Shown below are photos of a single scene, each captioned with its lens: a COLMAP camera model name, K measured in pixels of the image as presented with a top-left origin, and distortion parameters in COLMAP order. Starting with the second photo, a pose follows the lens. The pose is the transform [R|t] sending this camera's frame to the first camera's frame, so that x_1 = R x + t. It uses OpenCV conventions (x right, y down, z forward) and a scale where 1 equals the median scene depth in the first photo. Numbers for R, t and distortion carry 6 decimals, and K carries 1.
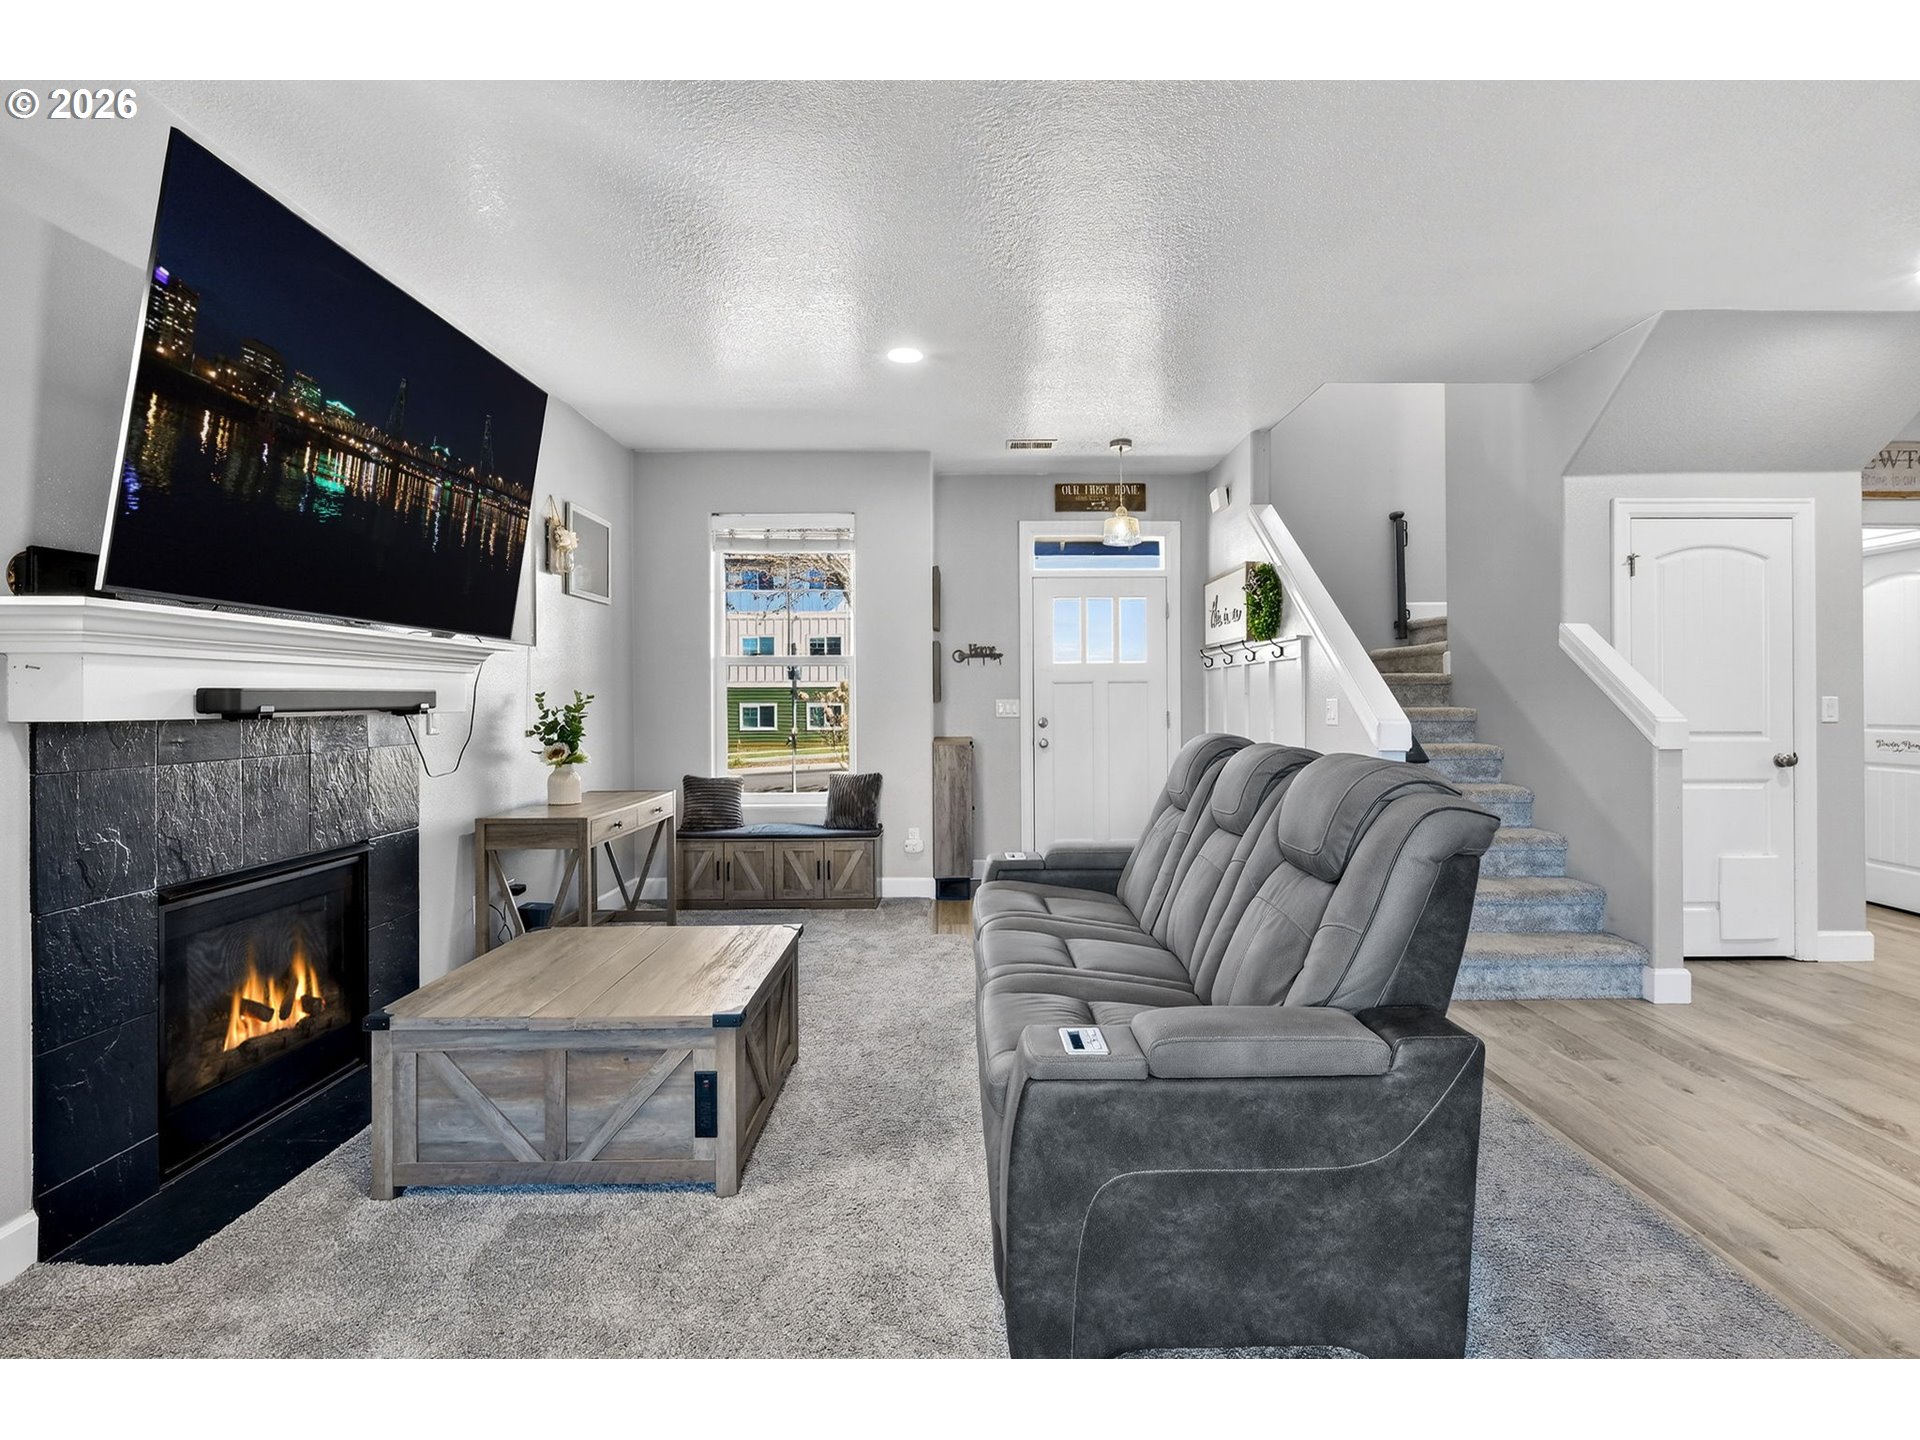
lens RADIAL K [[930.1, 0, 986.3], [0, 930.1, 696.0], [0, 0, 1]] dist [0.002176, -0.000189]
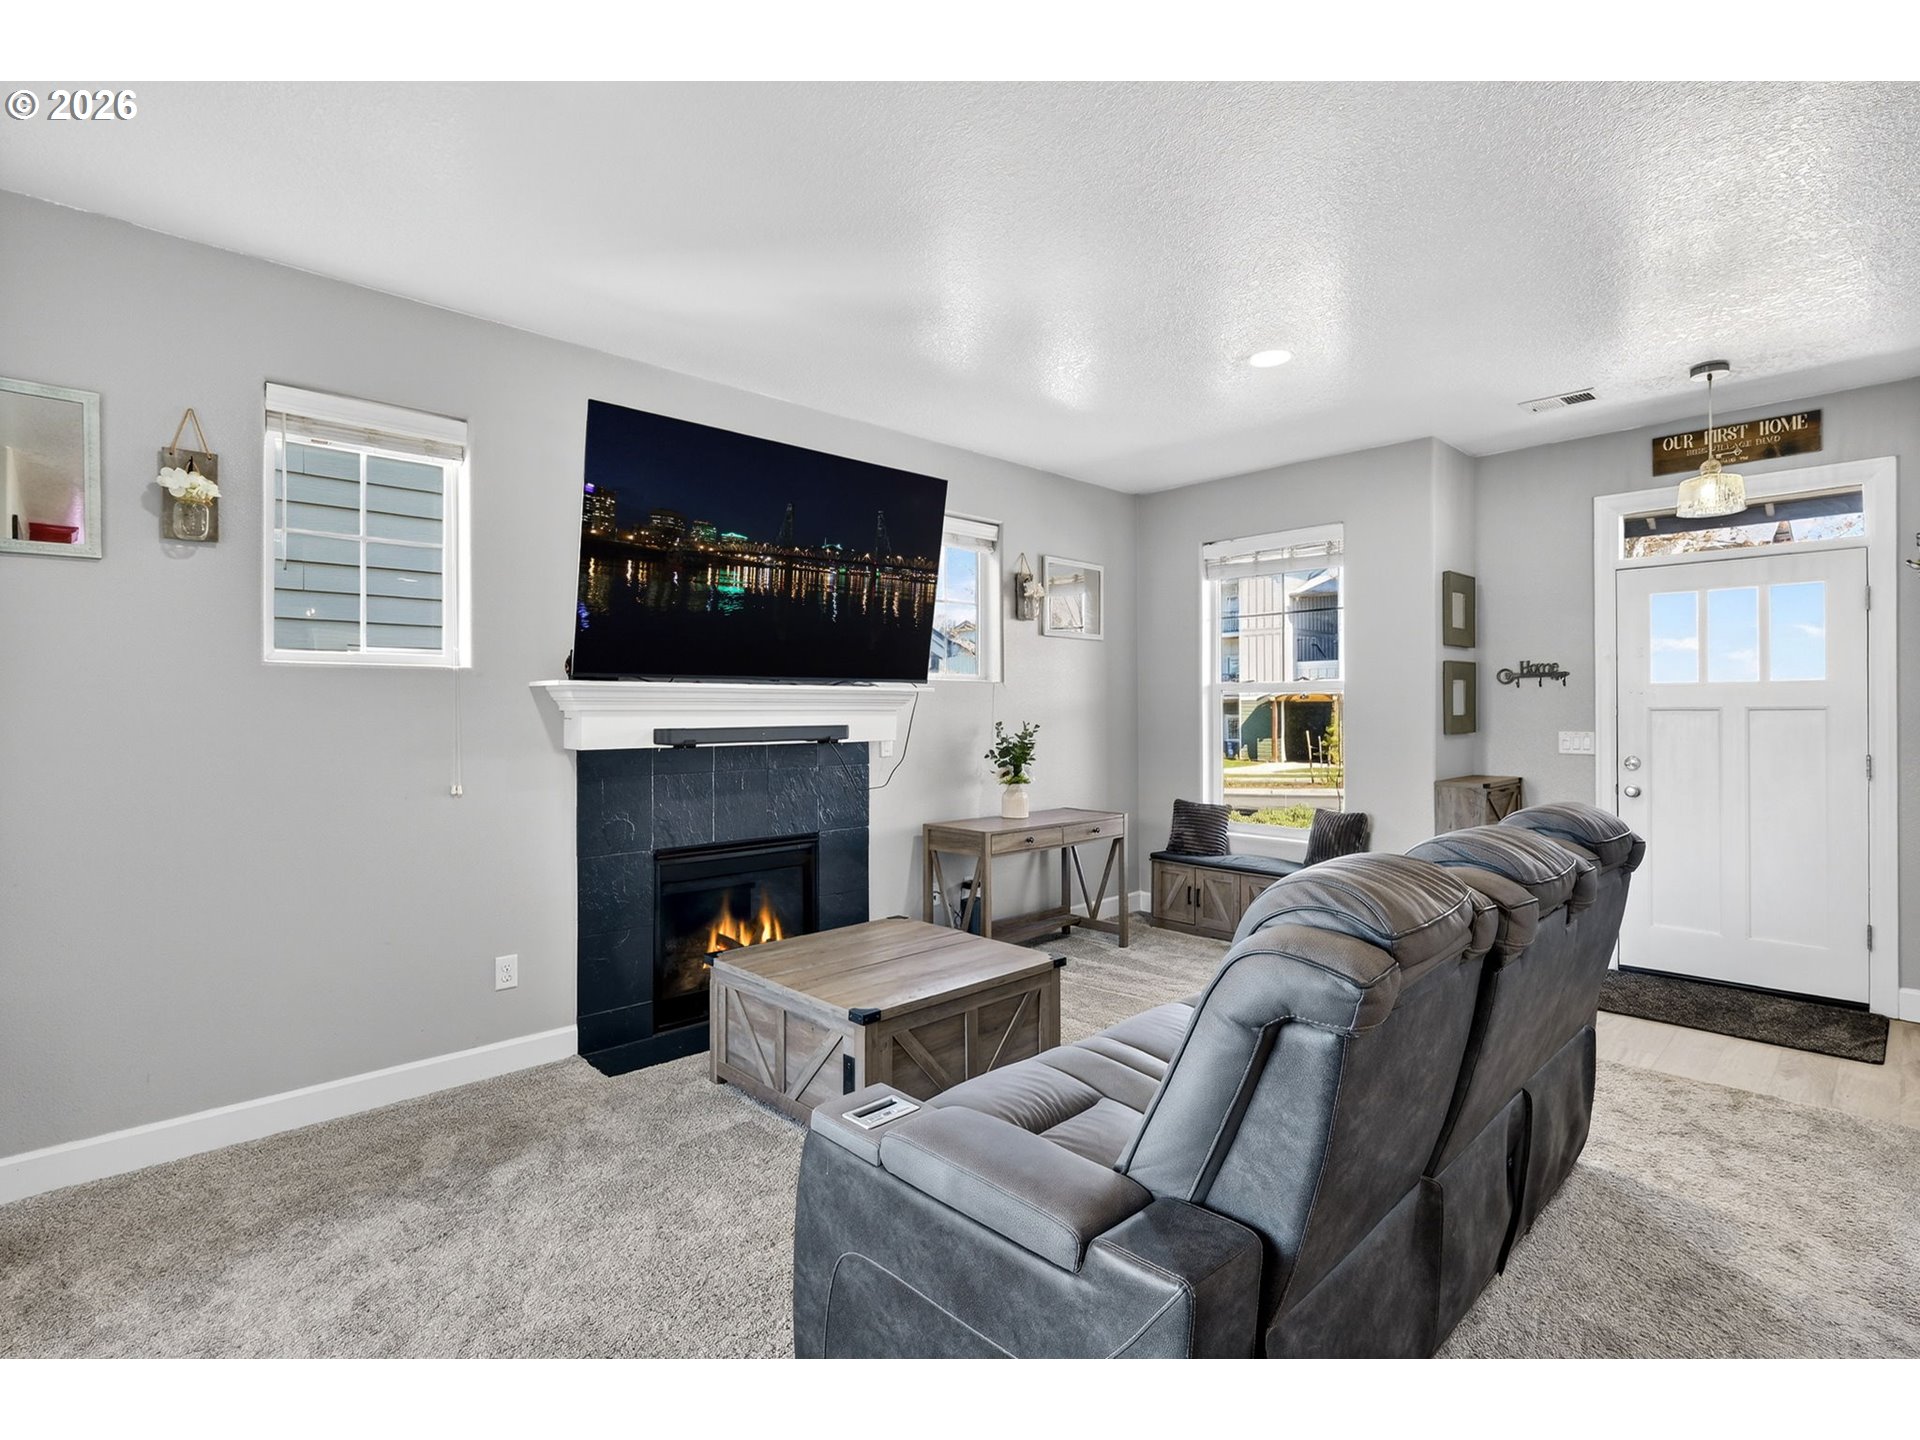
lens RADIAL K [[950.3, 0, 961.3], [0, 950.3, 704.6], [0, 0, 1]] dist [-0.001799, 0.001321]
pose [[0.683820, 0.004730, -0.729635, 0.563411], [-0.002475, 0.999988, 0.004163, -0.046655], [0.729646, -0.001041, 0.683824, 0.213858]]
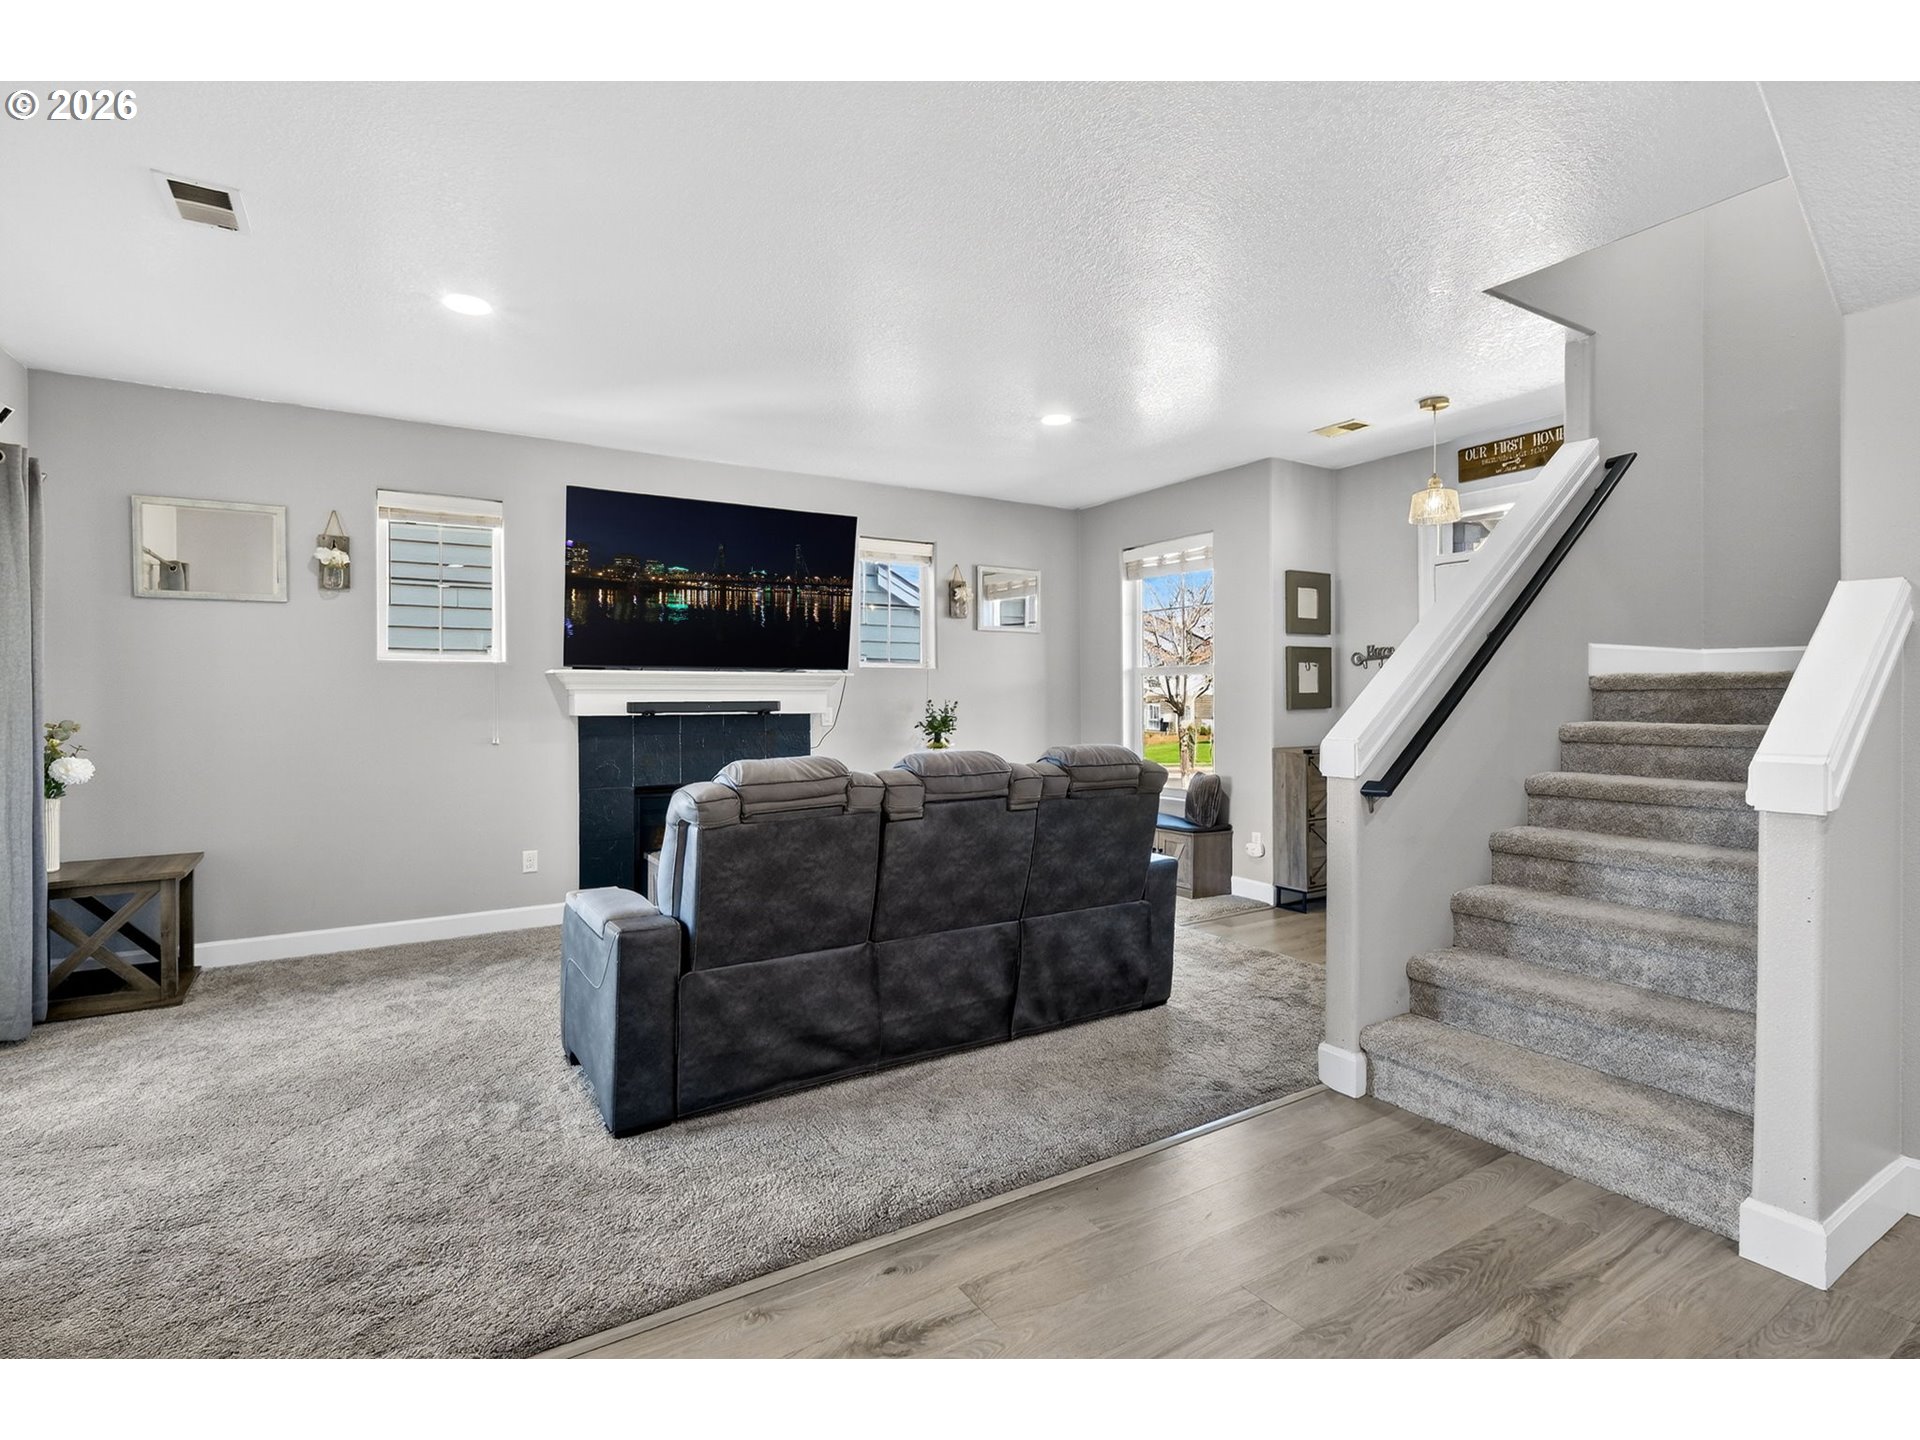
lens RADIAL K [[929.8, 0, 955.0], [0, 929.8, 696.2], [0, 0, 1]] dist [0.001687, 0.000390]
pose [[0.515604, -0.001704, -0.856825, 1.273200], [0.003993, 0.999992, 0.000414, -0.017426], [0.856818, -0.003634, 0.515607, 0.397137]]
